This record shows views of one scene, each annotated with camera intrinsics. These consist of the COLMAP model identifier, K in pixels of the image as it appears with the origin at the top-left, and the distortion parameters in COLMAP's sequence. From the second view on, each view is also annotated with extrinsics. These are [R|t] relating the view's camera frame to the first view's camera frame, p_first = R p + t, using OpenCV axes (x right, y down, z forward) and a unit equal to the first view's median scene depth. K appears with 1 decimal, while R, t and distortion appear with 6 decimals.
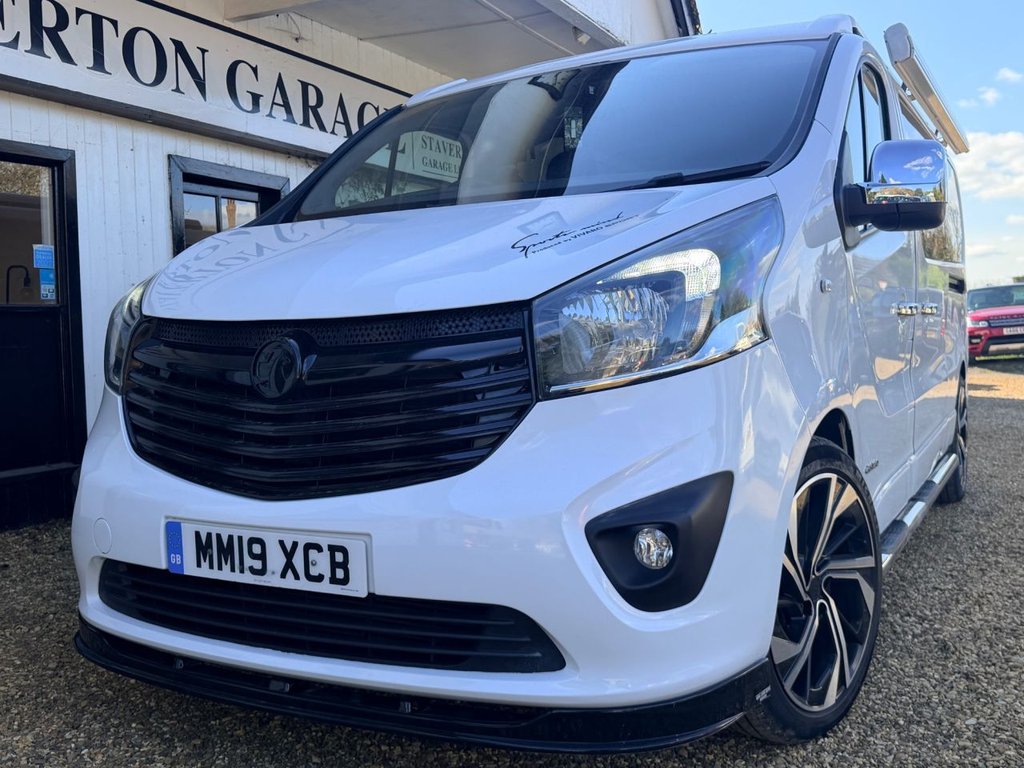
lens RADIAL K [[1085.6, 0, 513.9], [0, 1085.6, 363.4], [0, 0, 1]] dist [0.104367, -0.222169]
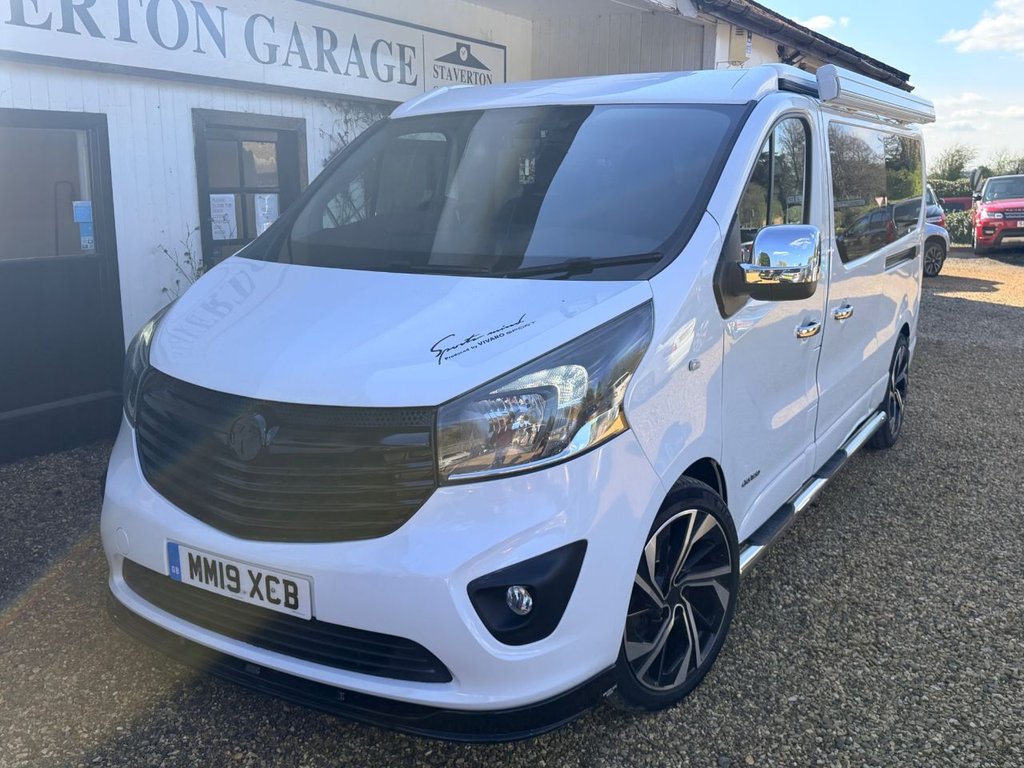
lens RADIAL K [[1051.6, 0, 512.0], [0, 1051.6, 384.0], [0, 0, 1]] dist [0.142935, -0.293473]
pose [[0.998689, 0.033596, -0.038610, 0.123342], [-0.026710, 0.985634, 0.166772, -0.238042], [0.043658, -0.165522, 0.985239, -0.186942]]
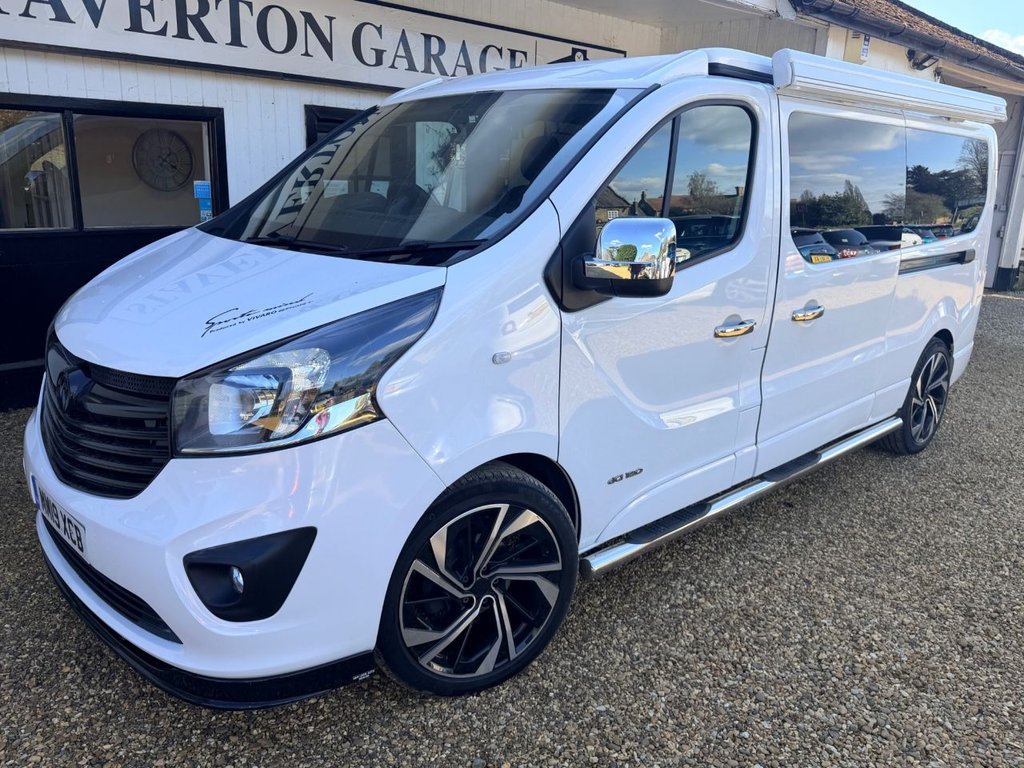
lens RADIAL K [[859.1, 0, 480.1], [0, 859.1, 389.8], [0, 0, 1]] dist [0.079933, -0.136075]
pose [[0.942993, 0.127092, -0.307590, 0.544218], [-0.056690, 0.972047, 0.227840, -0.243400], [0.327949, -0.197414, 0.923838, 0.115623]]
